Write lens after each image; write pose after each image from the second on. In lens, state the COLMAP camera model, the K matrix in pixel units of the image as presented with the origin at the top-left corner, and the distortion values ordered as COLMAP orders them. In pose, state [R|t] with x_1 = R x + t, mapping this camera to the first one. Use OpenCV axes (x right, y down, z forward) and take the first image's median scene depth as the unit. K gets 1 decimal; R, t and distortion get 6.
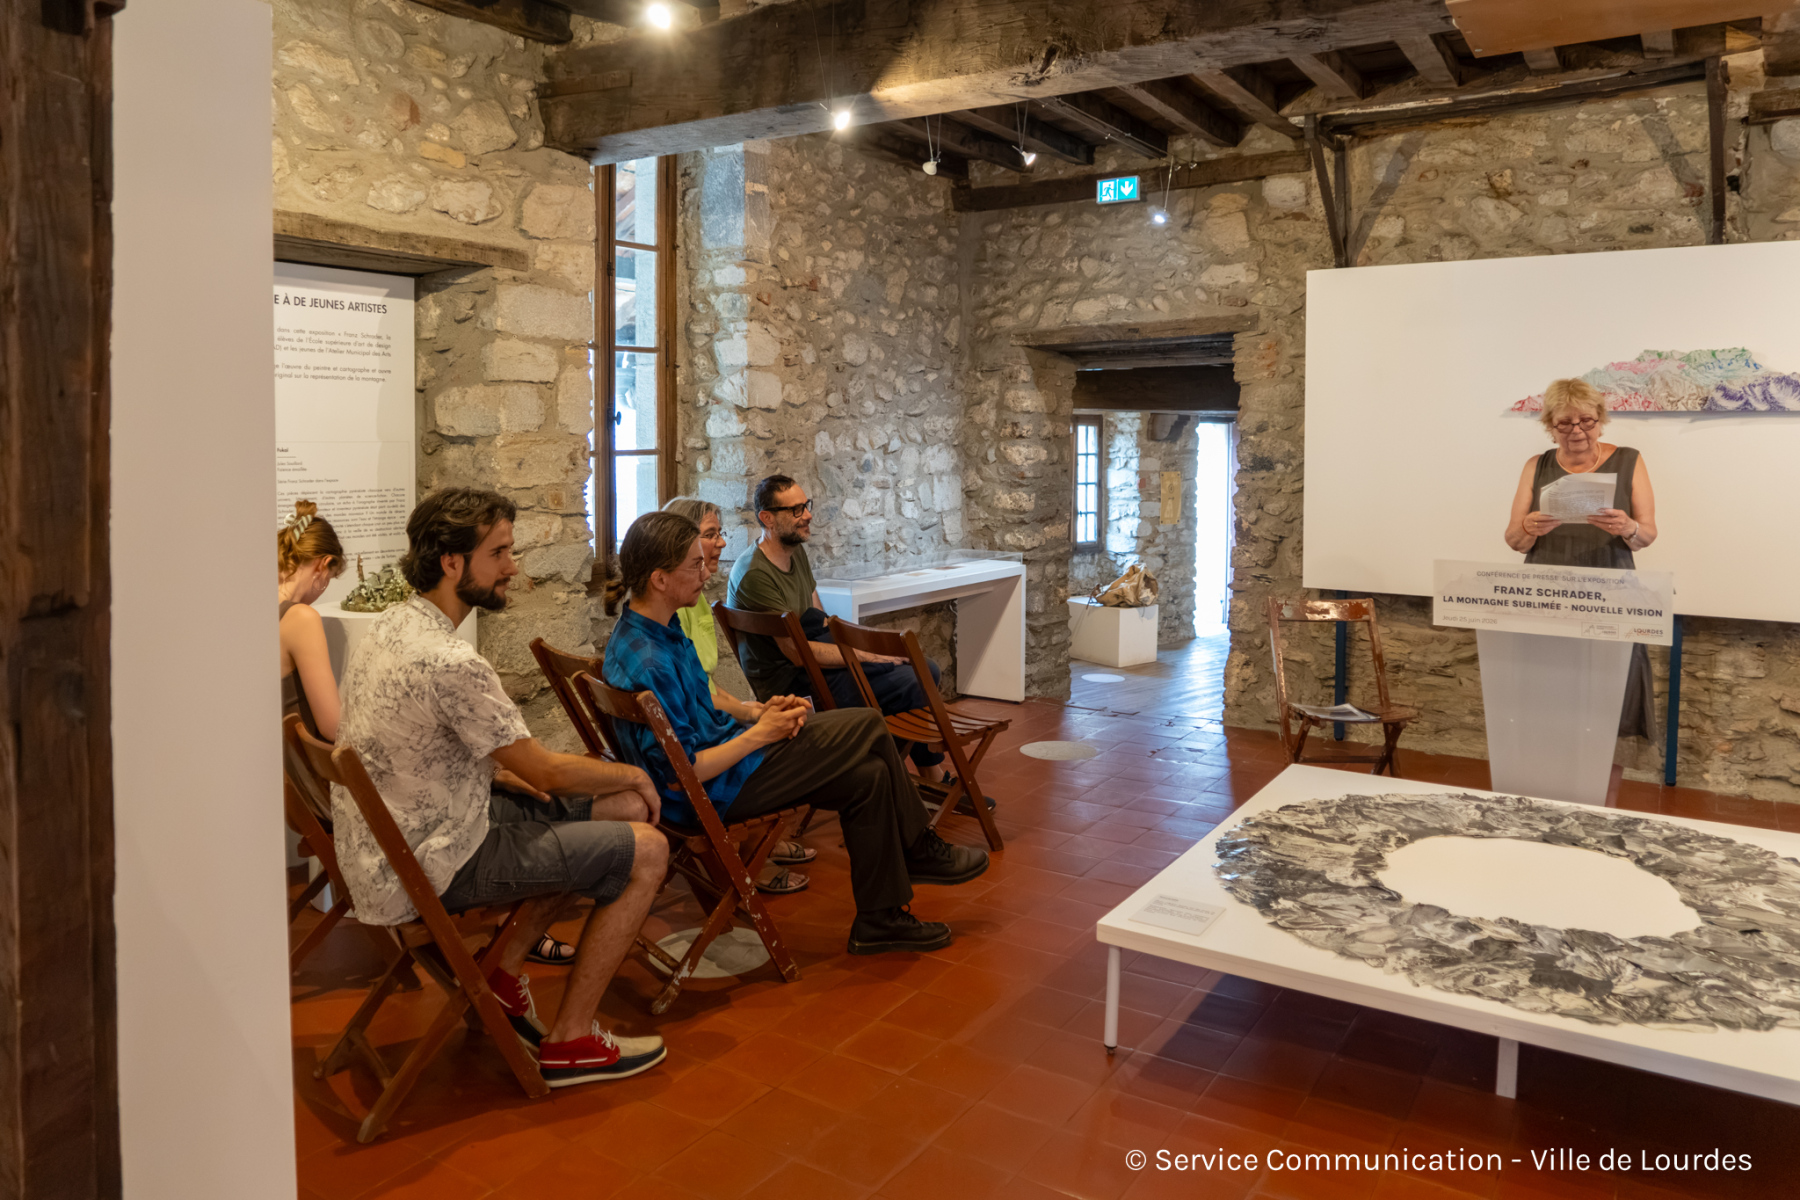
lens RADIAL K [[1215.4, 0, 969.2], [0, 1215.4, 493.1], [0, 0, 1]] dist [-0.034248, 0.013557]
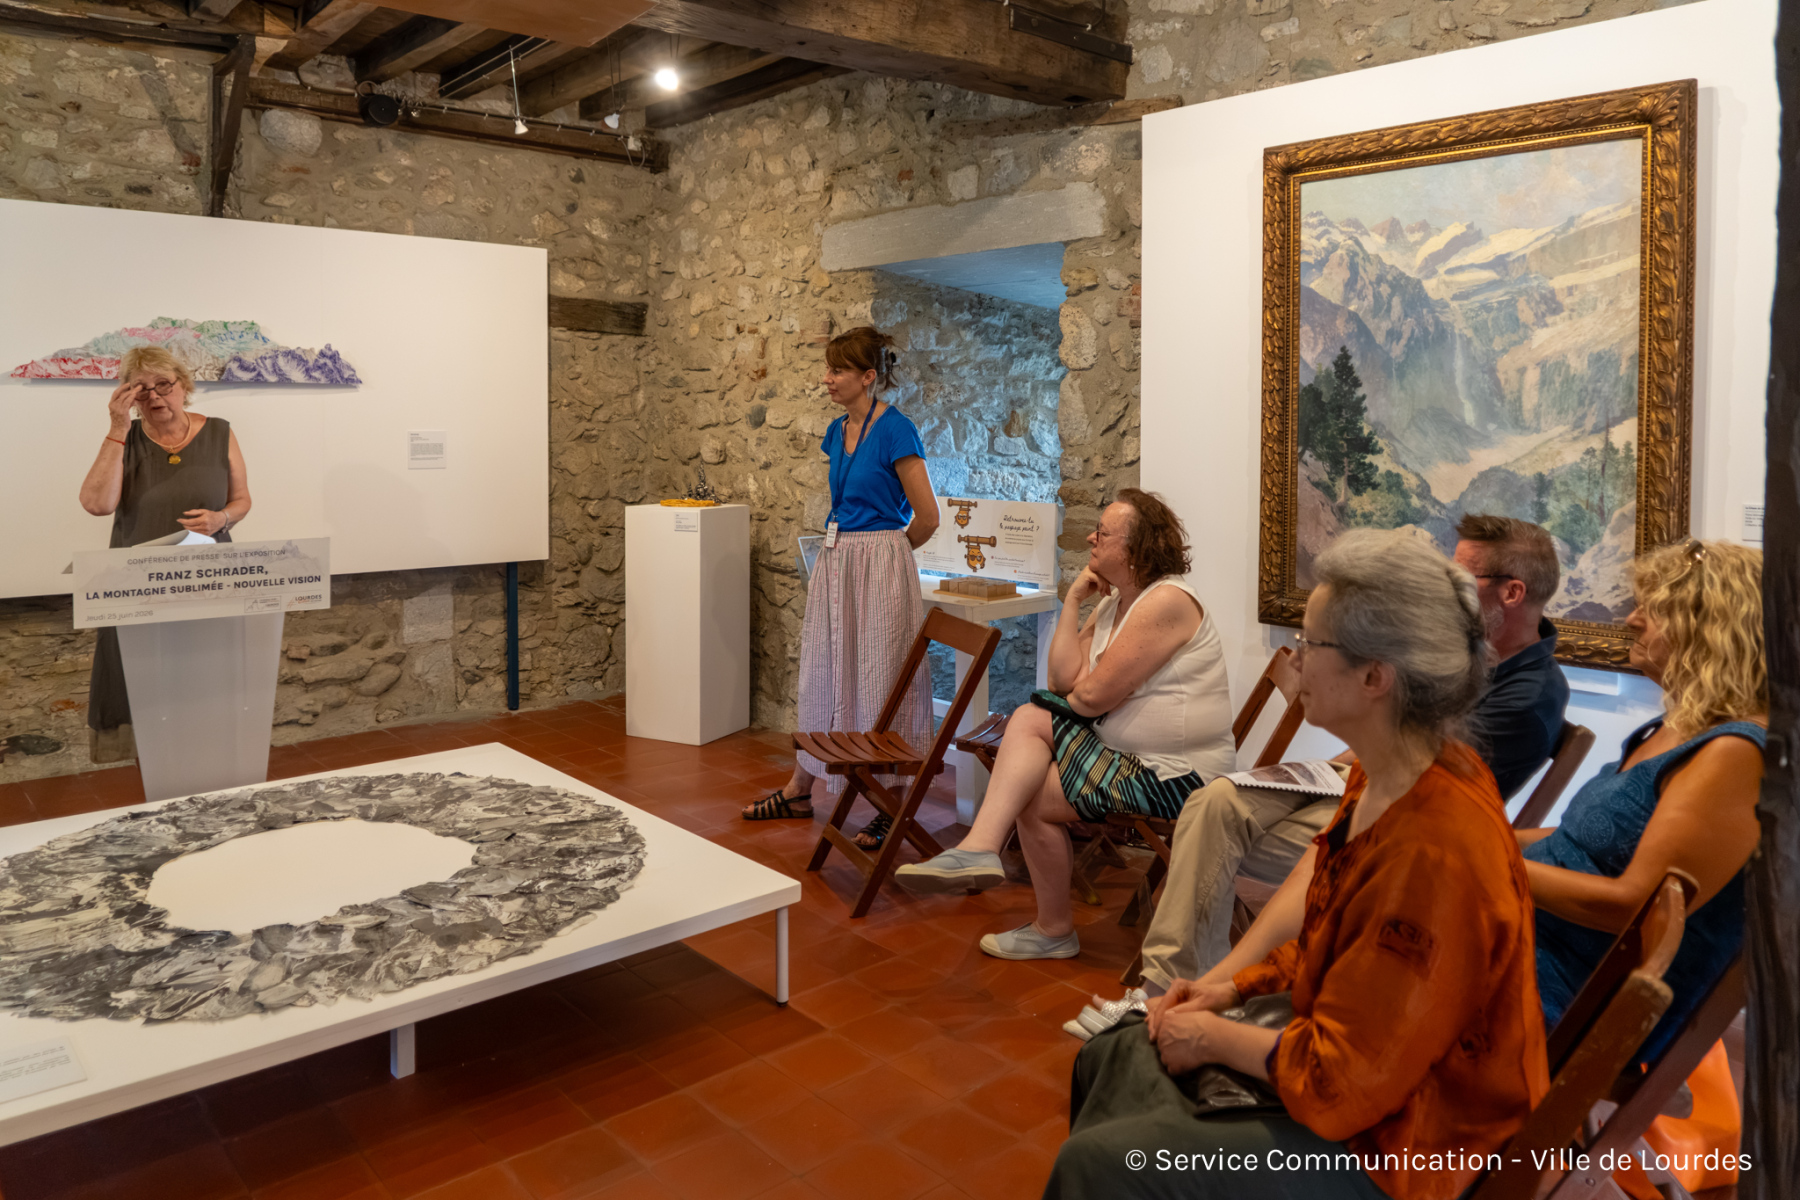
lens RADIAL K [[1215.4, 0, 853.0], [0, 1215.4, 481.3], [0, 0, 1]] dist [-0.034248, 0.013557]
pose [[0.344202, -0.055080, 0.937278, -0.164927], [0.040884, 0.998210, 0.043647, -0.006775], [-0.938005, 0.023296, 0.345838, 0.153301]]
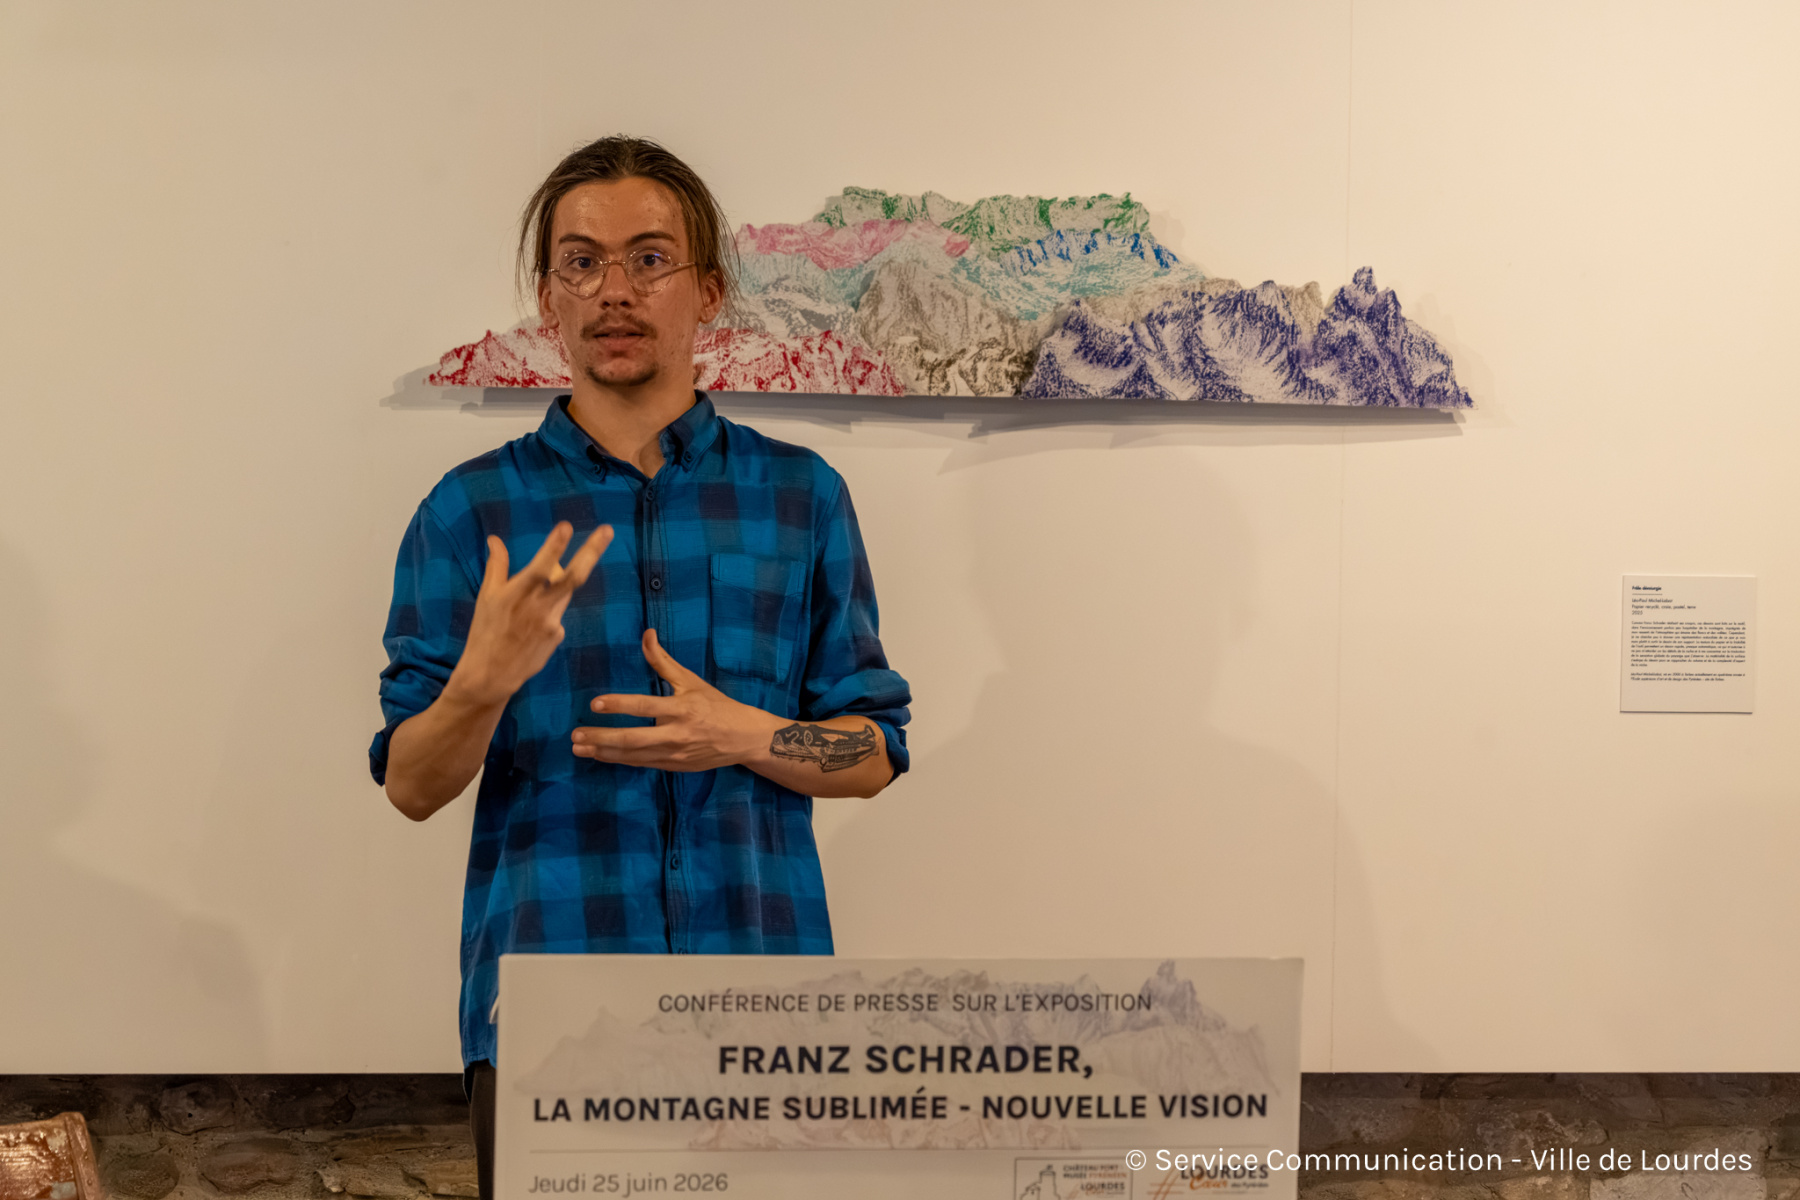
lens RADIAL K [[4234.9, 0, 900.6], [0, 4234.9, 593.8], [0, 0, 1]] dist [0.043228, 0.000000]
pose [[0.774379, -0.007067, 0.632683, -0.089076], [0.017963, 0.999780, -0.010819, -0.008307], [-0.632467, 0.019743, 0.774335, 0.197833]]
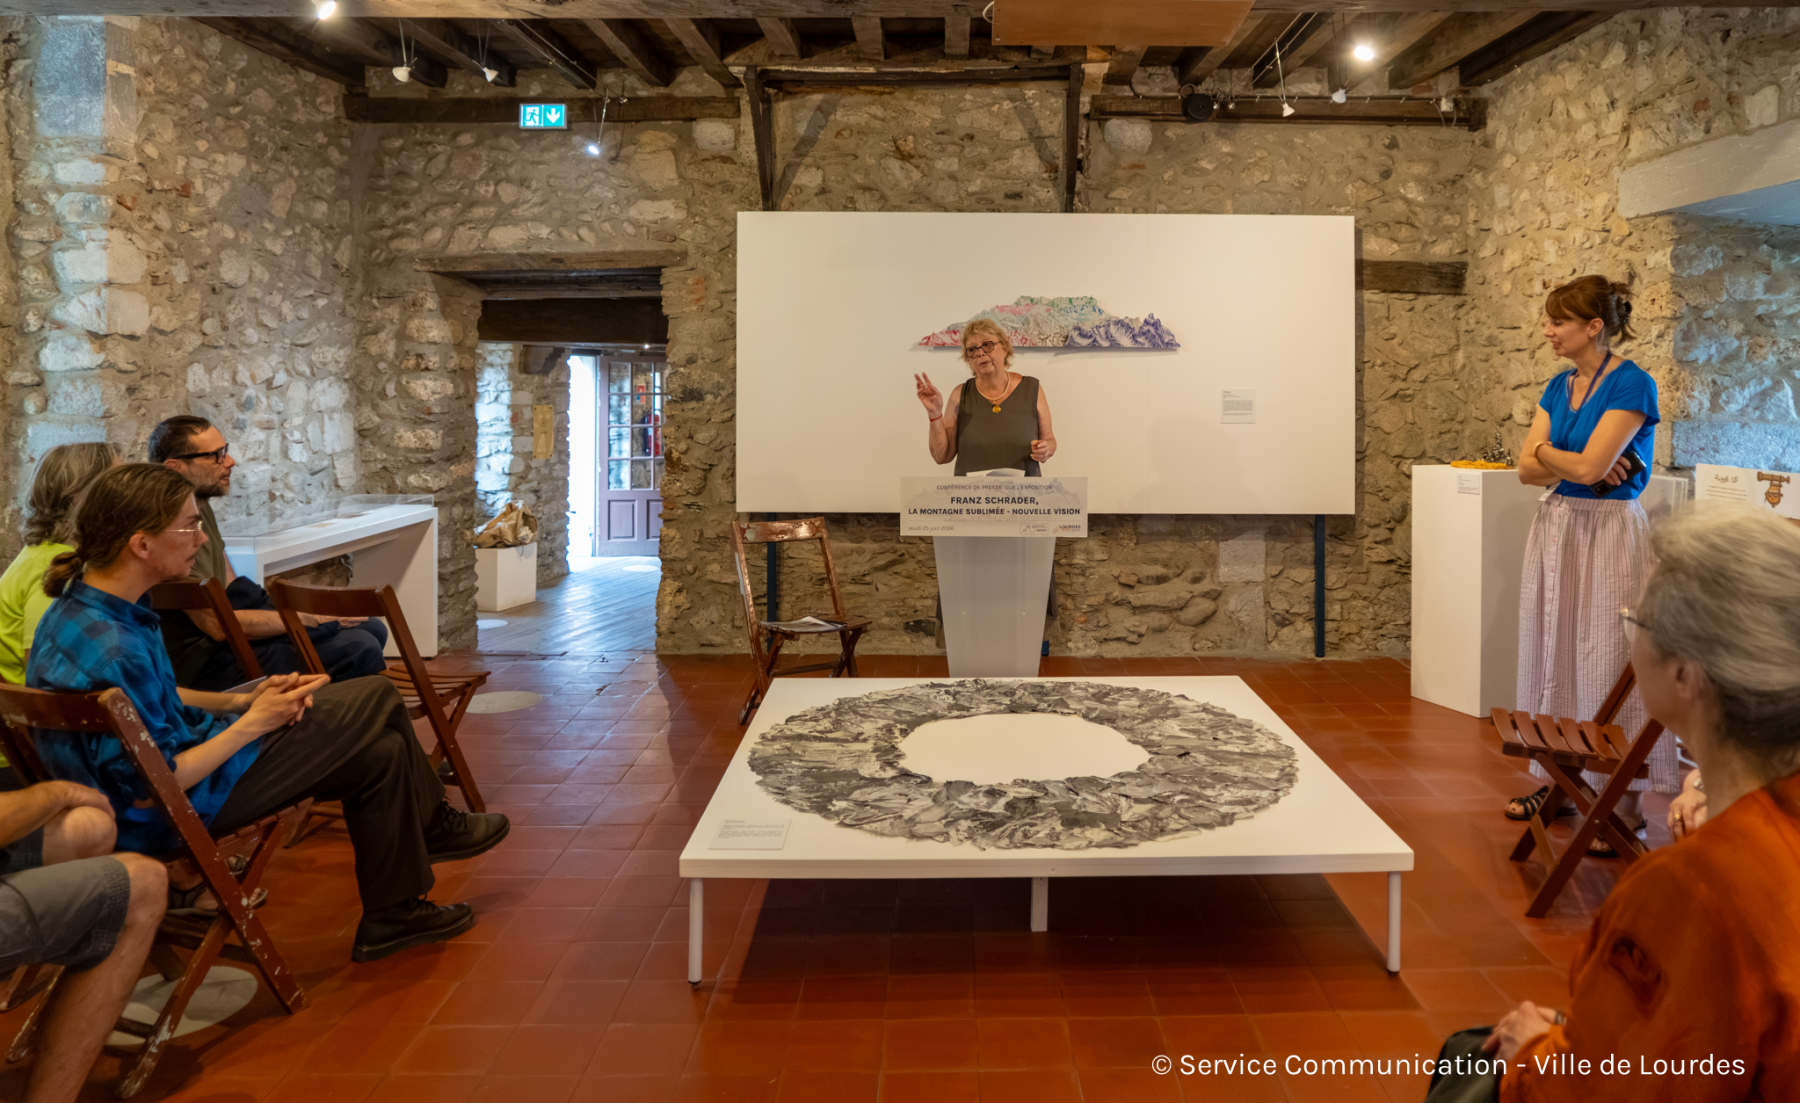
lens RADIAL K [[1180.6, 0, 997.9], [0, 1180.6, 390.0], [0, 0, 1]] dist [-0.013858, -0.005379]
pose [[0.842352, -0.010554, 0.538824, -0.100280], [0.026588, 0.999405, -0.021990, 0.000496], [-0.538271, 0.032849, 0.842131, 0.020781]]
